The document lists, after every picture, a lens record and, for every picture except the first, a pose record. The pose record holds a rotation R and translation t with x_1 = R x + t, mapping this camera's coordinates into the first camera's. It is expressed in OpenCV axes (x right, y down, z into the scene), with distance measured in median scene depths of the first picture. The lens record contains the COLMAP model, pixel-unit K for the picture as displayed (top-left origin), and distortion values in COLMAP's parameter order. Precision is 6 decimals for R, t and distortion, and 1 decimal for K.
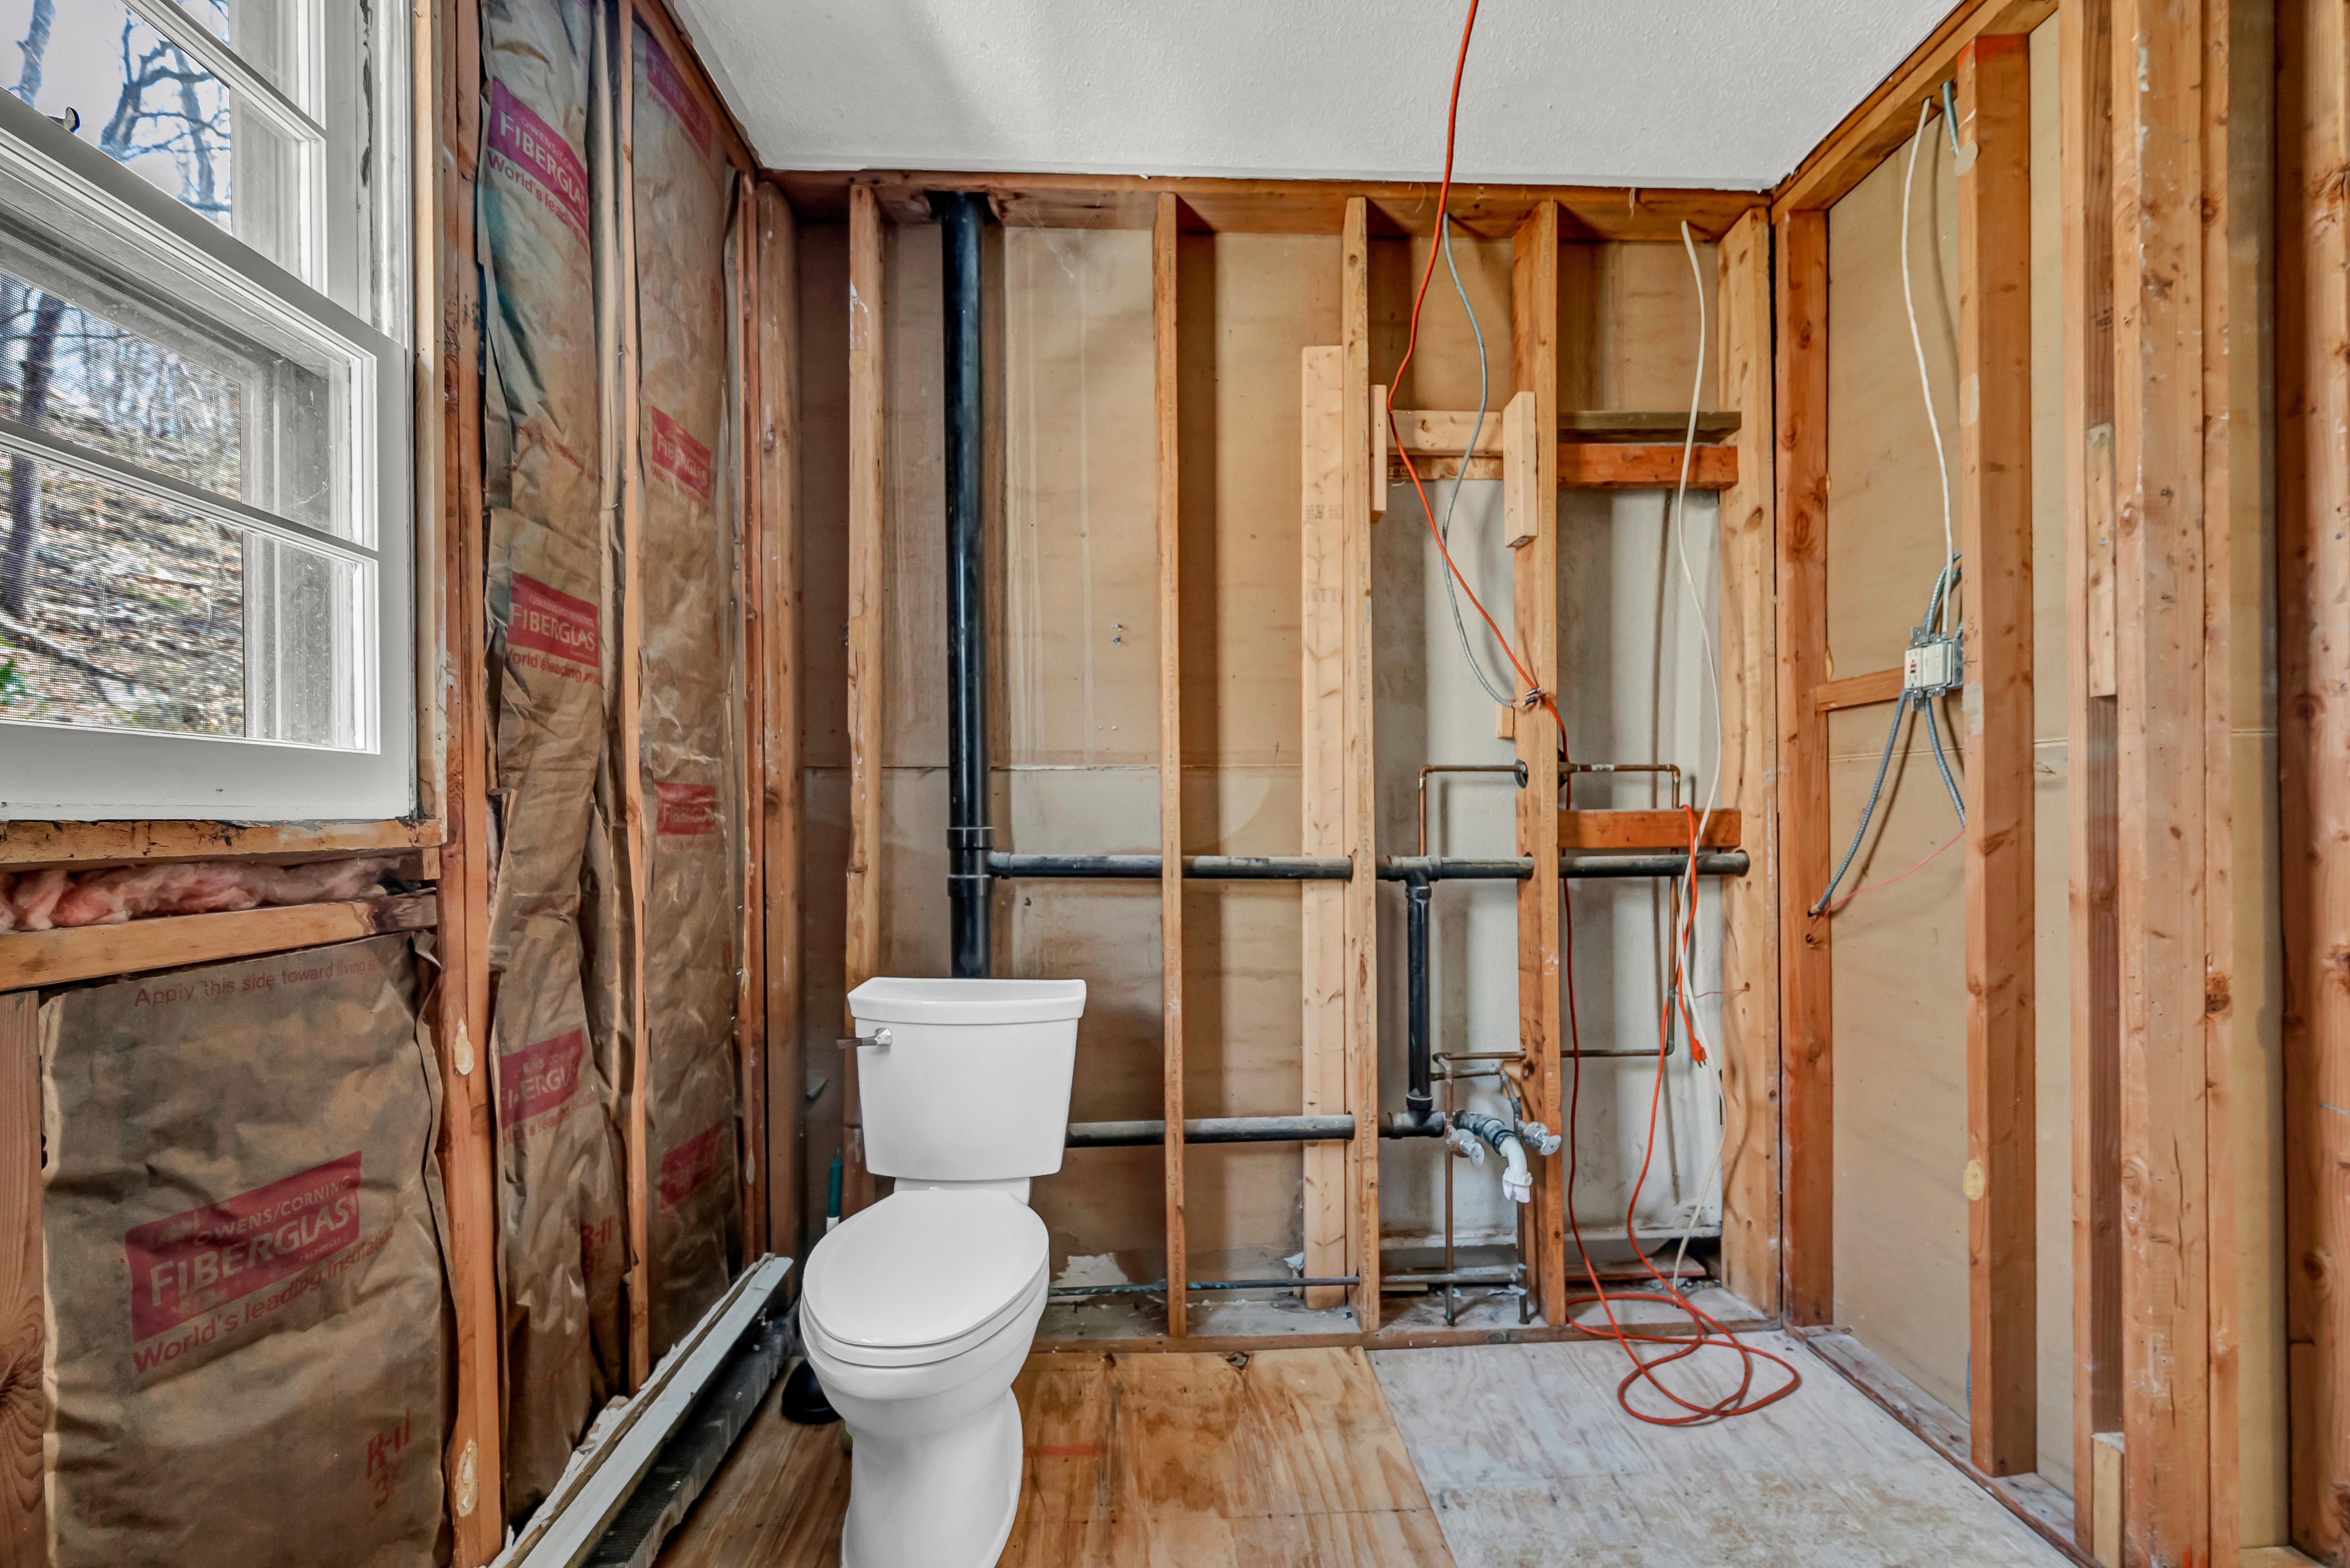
lens RADIAL K [[942.6, 0, 1184.8], [0, 942.6, 821.6], [0, 0, 1]] dist [-0.001739, -0.000616]
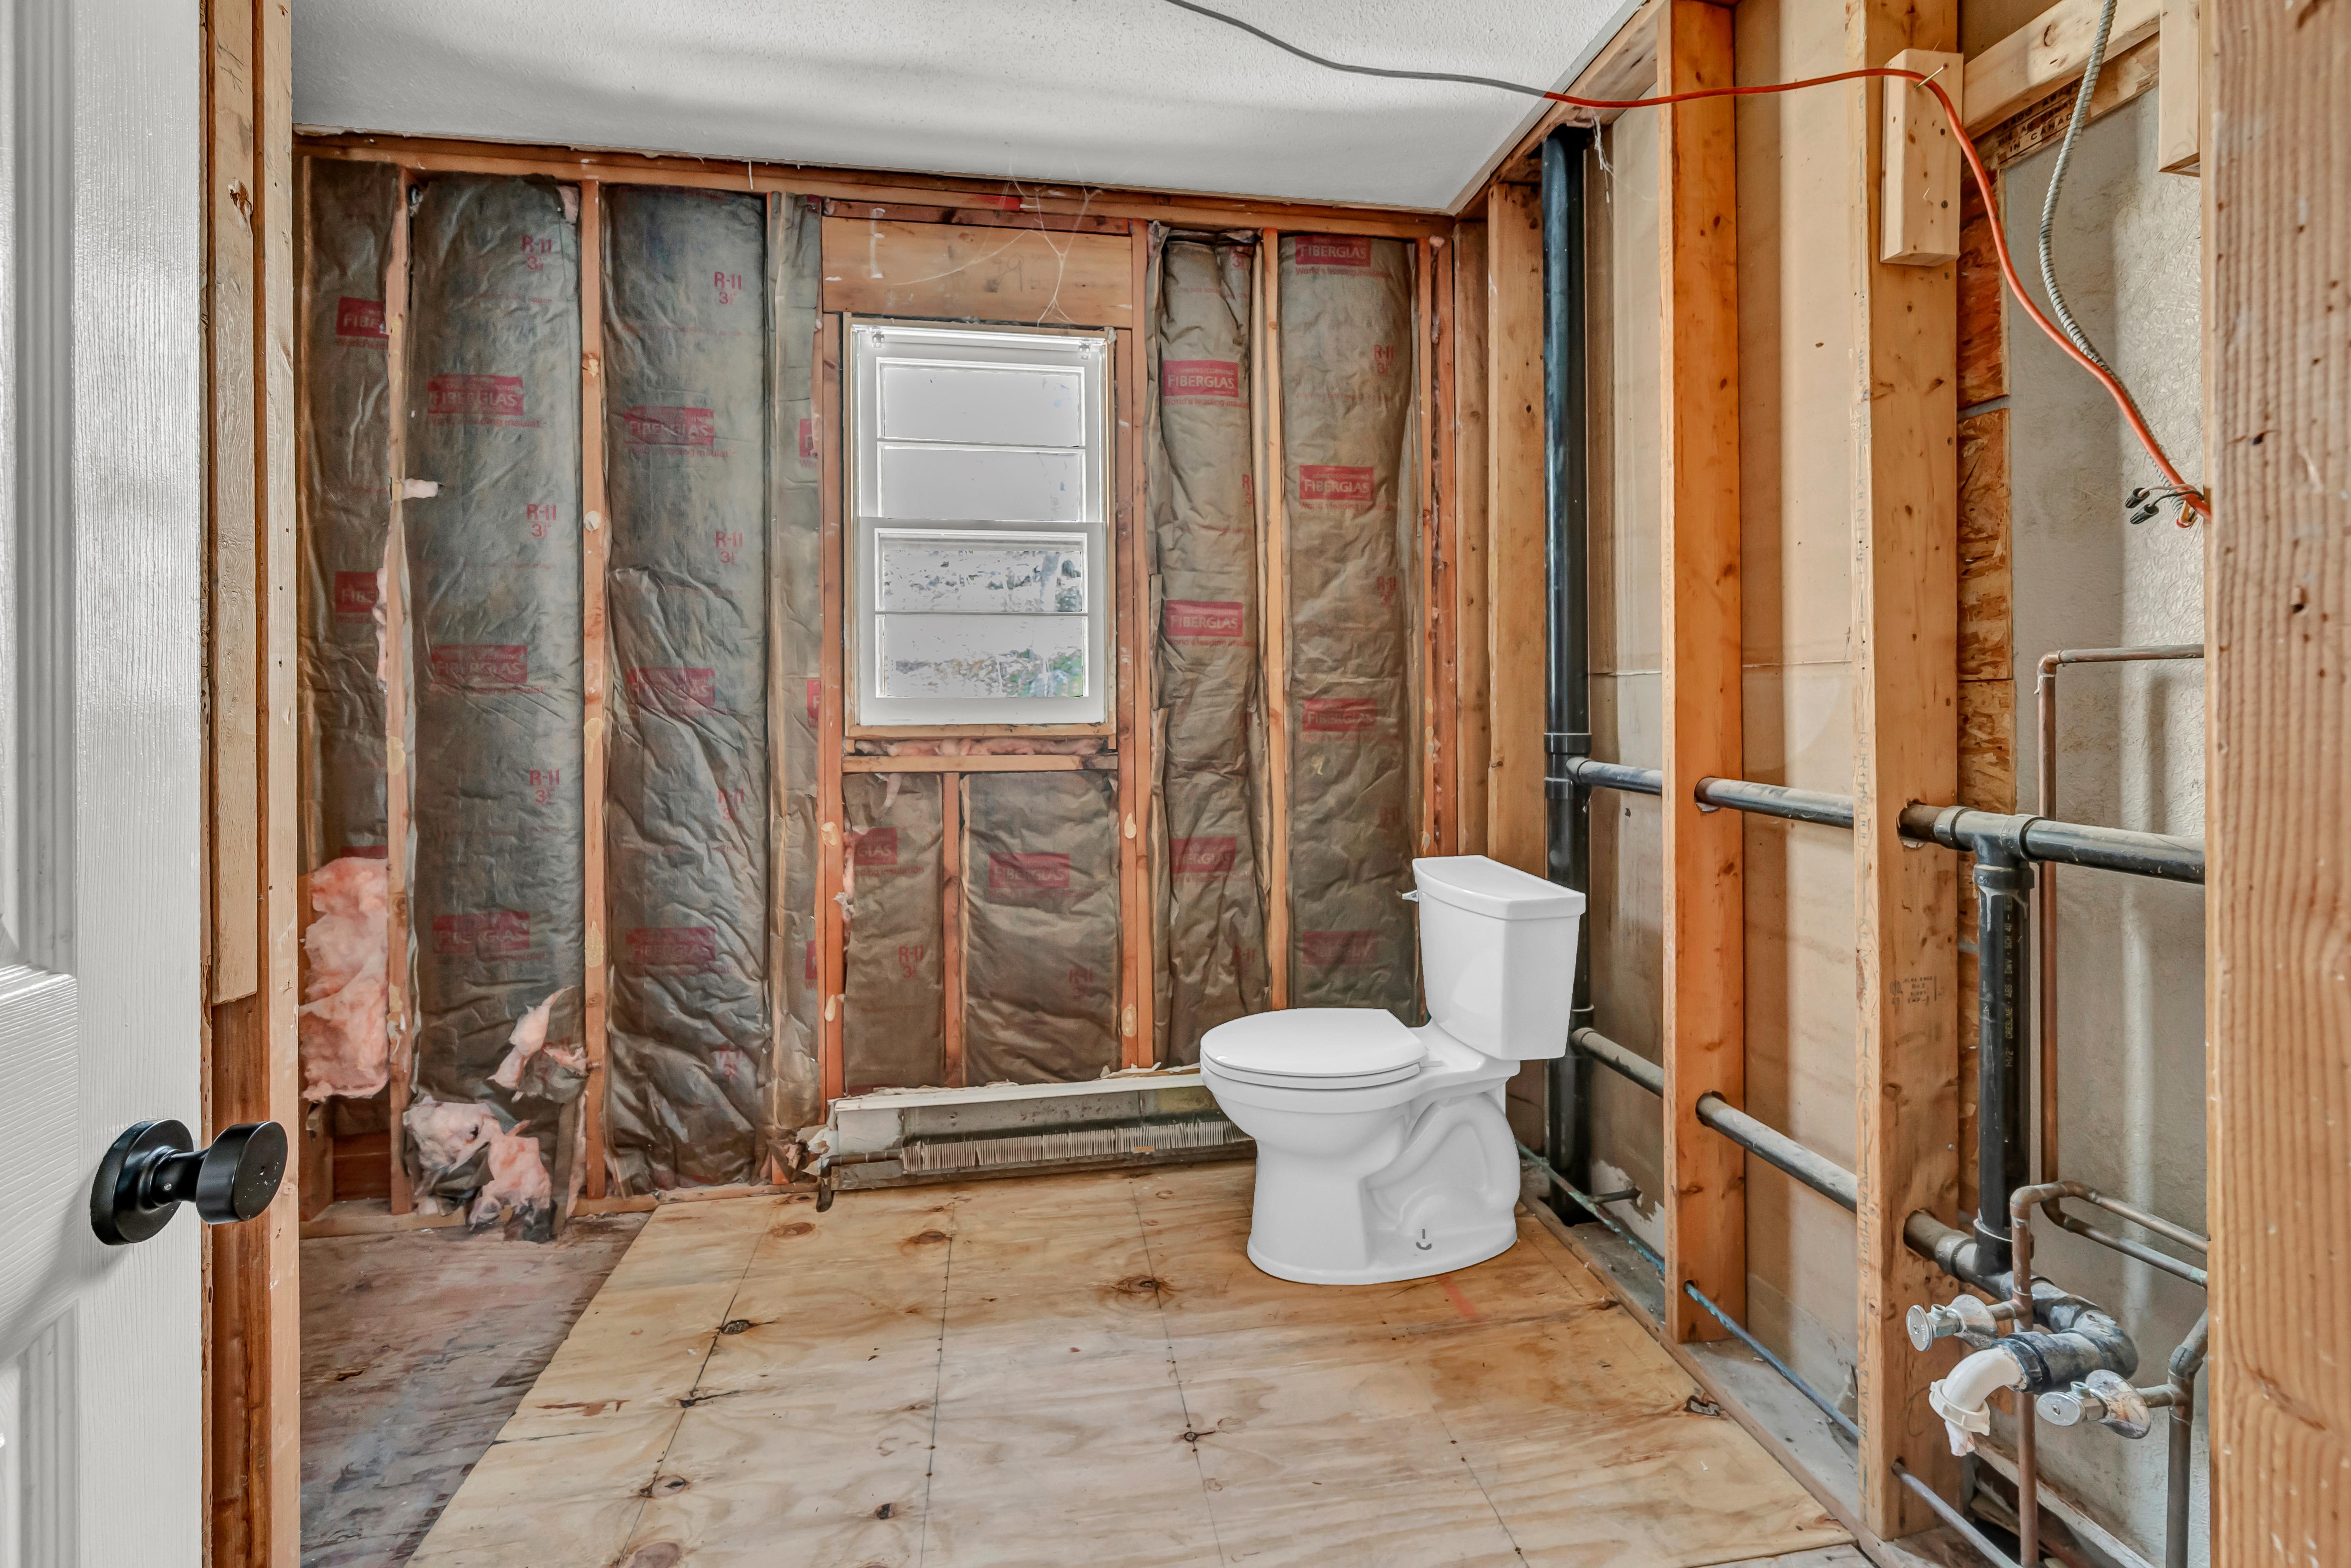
lens RADIAL K [[942.8, 0, 1162.8], [0, 942.8, 712.3], [0, 0, 1]] dist [-0.001739, -0.000616]
pose [[0.119974, 0.017295, -0.992626, 1.235394], [-0.001038, 0.999850, 0.017295, -0.056224], [0.992777, -0.001045, 0.119974, 0.697844]]
